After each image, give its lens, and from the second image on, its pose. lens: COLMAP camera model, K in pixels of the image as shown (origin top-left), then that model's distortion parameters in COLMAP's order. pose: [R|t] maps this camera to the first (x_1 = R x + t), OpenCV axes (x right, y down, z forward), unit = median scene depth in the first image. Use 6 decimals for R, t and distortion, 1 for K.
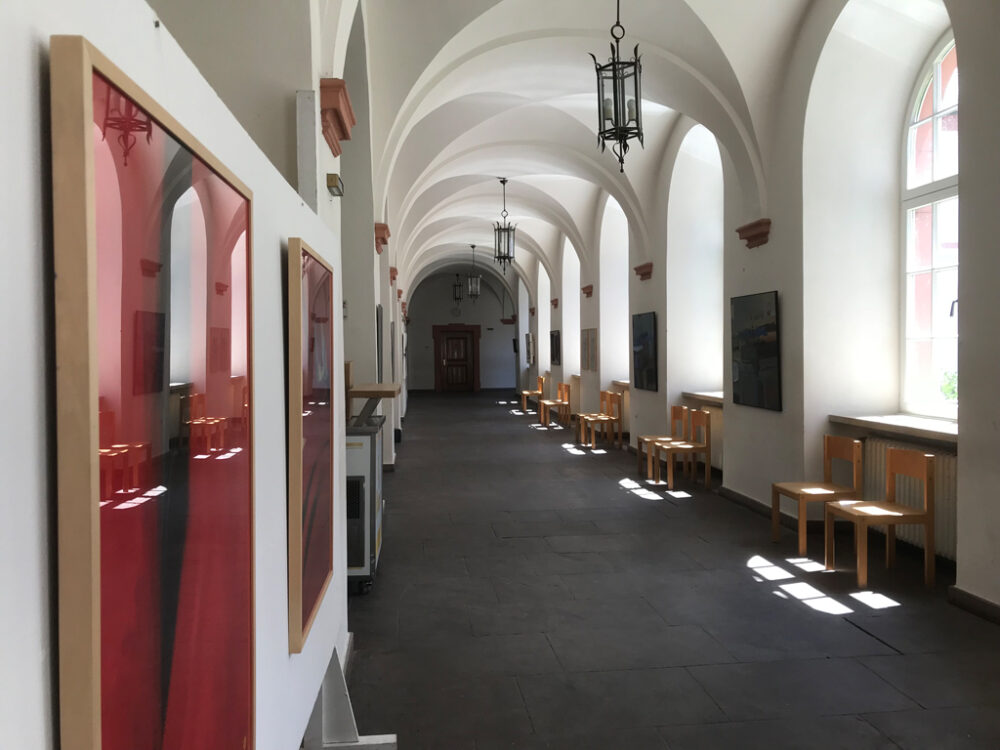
lens RADIAL K [[827.5, 0, 500.0], [0, 827.5, 375.0], [0, 0, 1]] dist [0.000410, 0.003231]
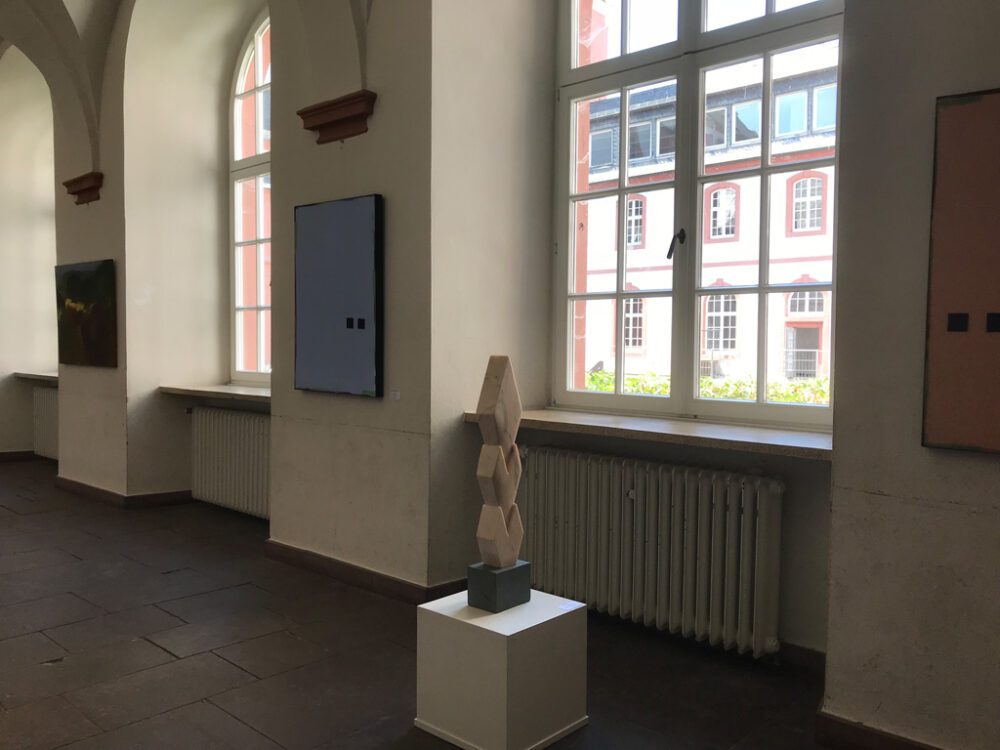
lens RADIAL K [[825.0, 0, 362.8], [0, 825.0, 379.0], [0, 0, 1]] dist [0.006433, 0.002763]
pose [[0.787358, -0.045564, 0.614810, -0.011197], [0.021170, 0.998675, 0.046901, -0.003061], [-0.616132, -0.023913, 0.787279, 0.113828]]
